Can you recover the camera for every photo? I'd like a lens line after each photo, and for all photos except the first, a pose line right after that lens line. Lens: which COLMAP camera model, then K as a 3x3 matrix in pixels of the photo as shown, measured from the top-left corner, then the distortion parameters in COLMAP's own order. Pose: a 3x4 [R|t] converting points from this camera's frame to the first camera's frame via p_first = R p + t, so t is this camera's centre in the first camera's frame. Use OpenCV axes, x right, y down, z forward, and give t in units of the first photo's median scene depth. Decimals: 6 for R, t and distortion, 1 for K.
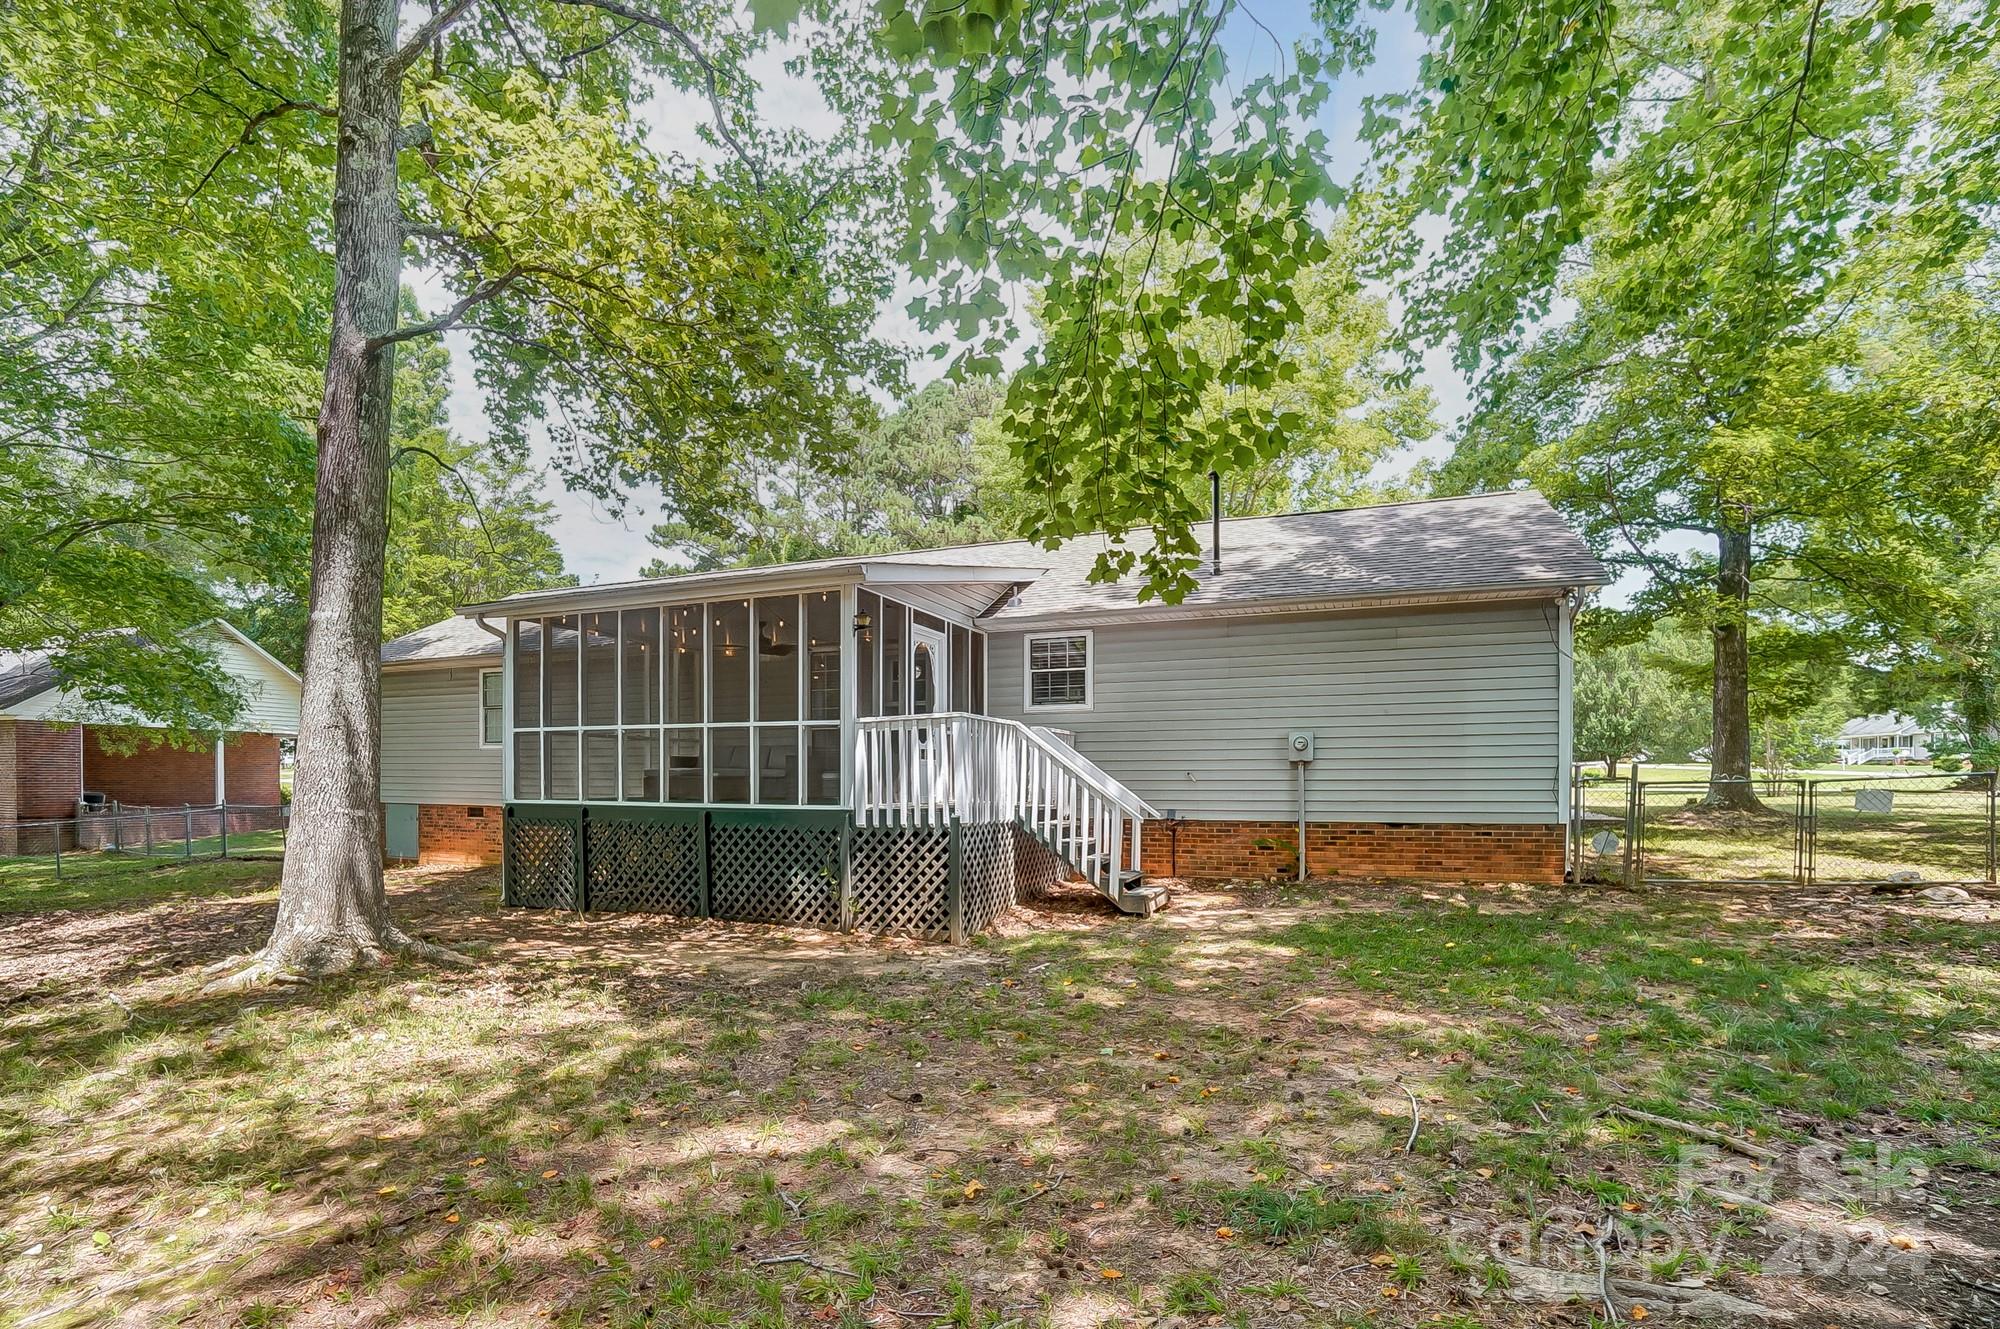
lens RADIAL K [[875.6, 0, 999.8], [0, 875.6, 662.3], [0, 0, 1]] dist [-0.047836, 0.010209]
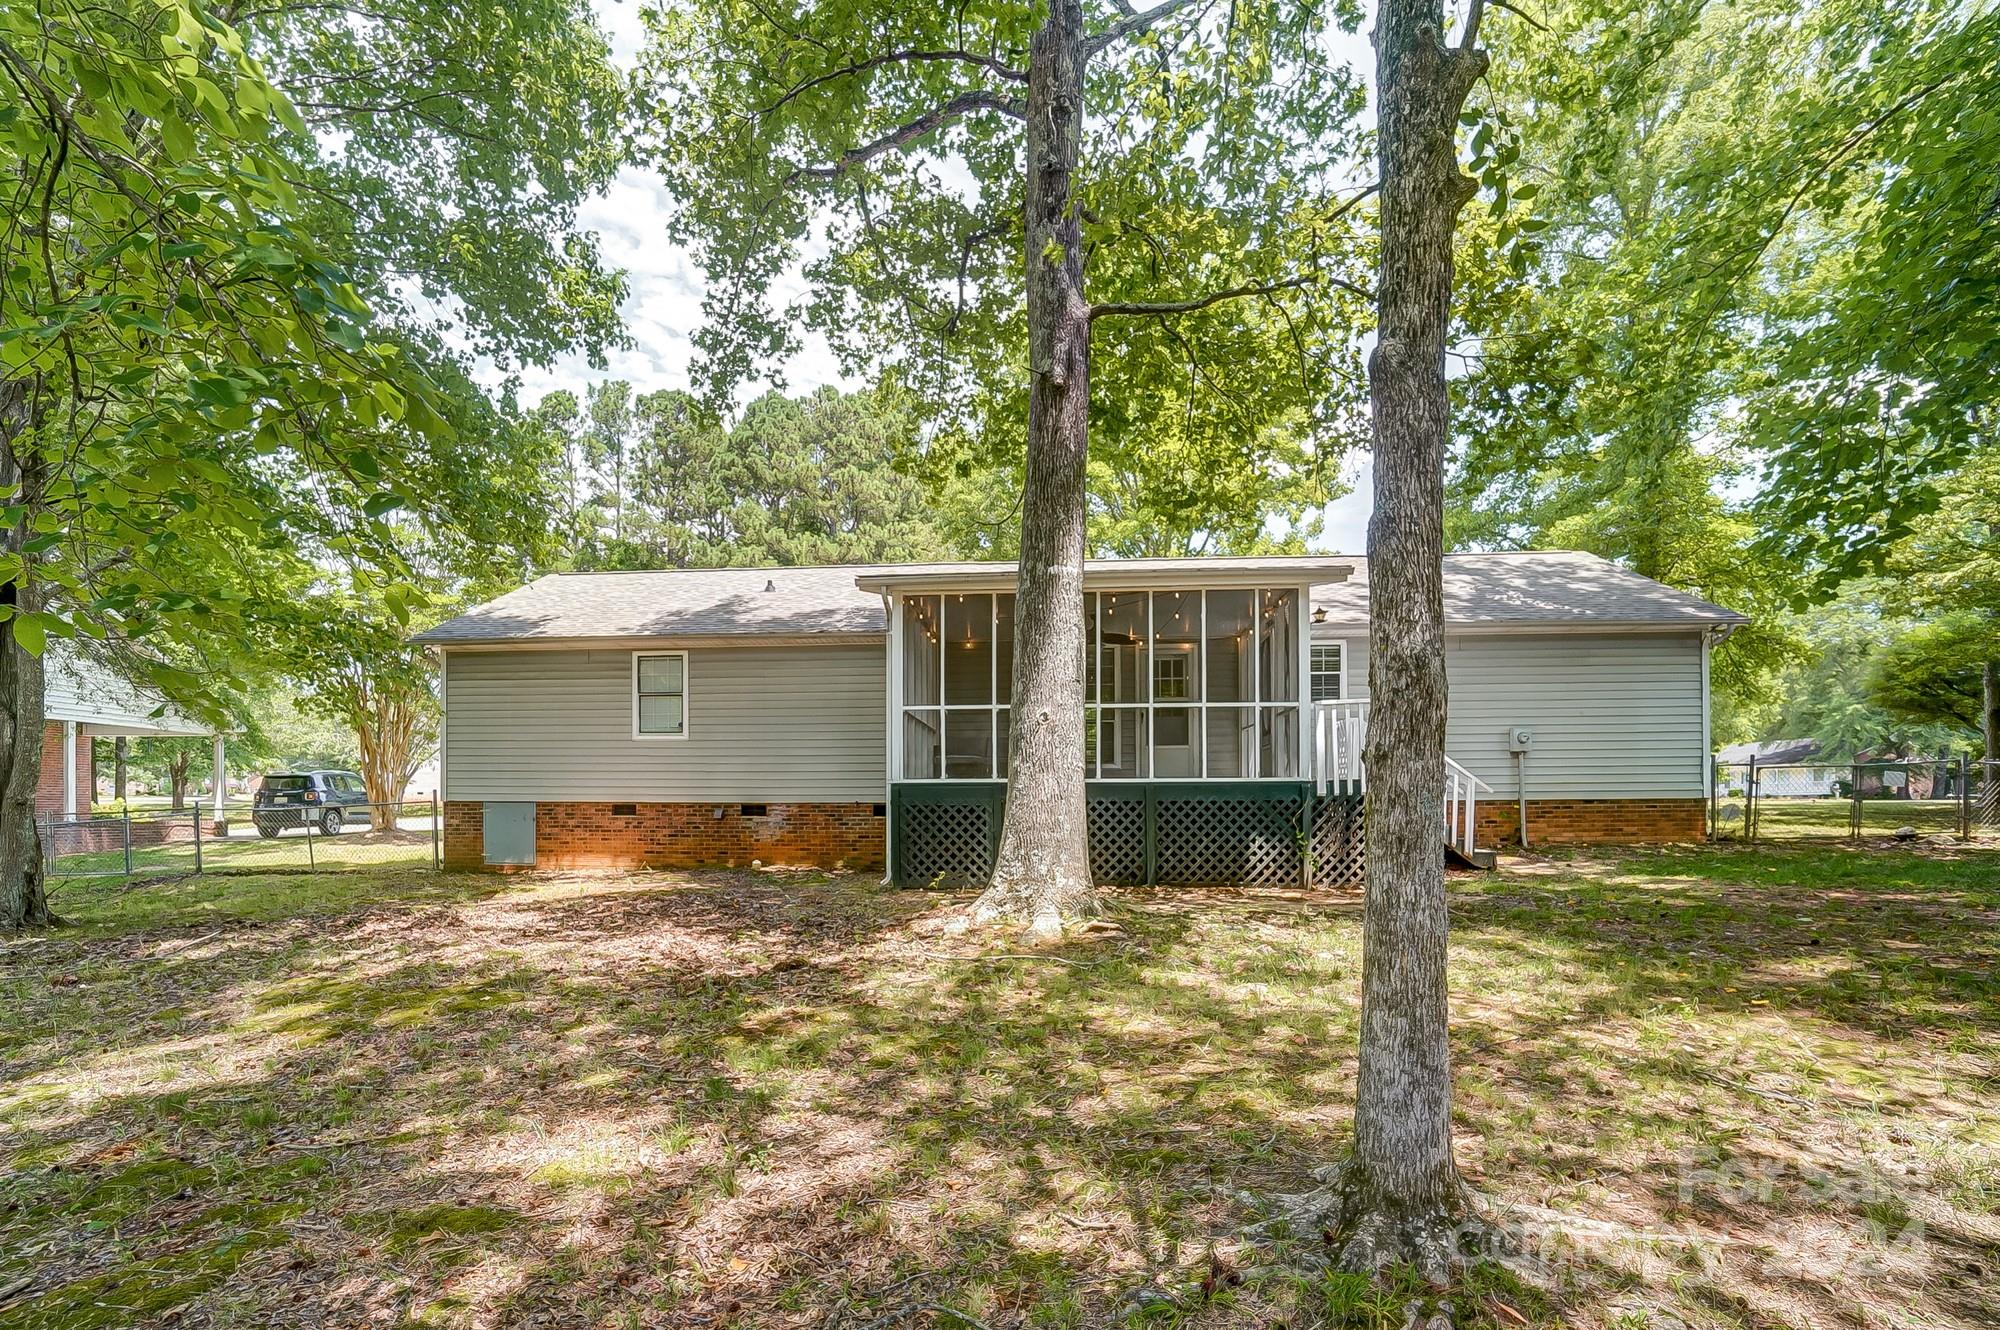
lens RADIAL K [[875.6, 0, 1000.2], [0, 875.6, 668.9], [0, 0, 1]] dist [-0.047836, 0.010209]
pose [[0.956177, 0.044393, 0.289405, -0.873124], [-0.036677, 0.998814, -0.032034, 0.072148], [-0.290484, 0.020016, 0.956671, 0.026223]]
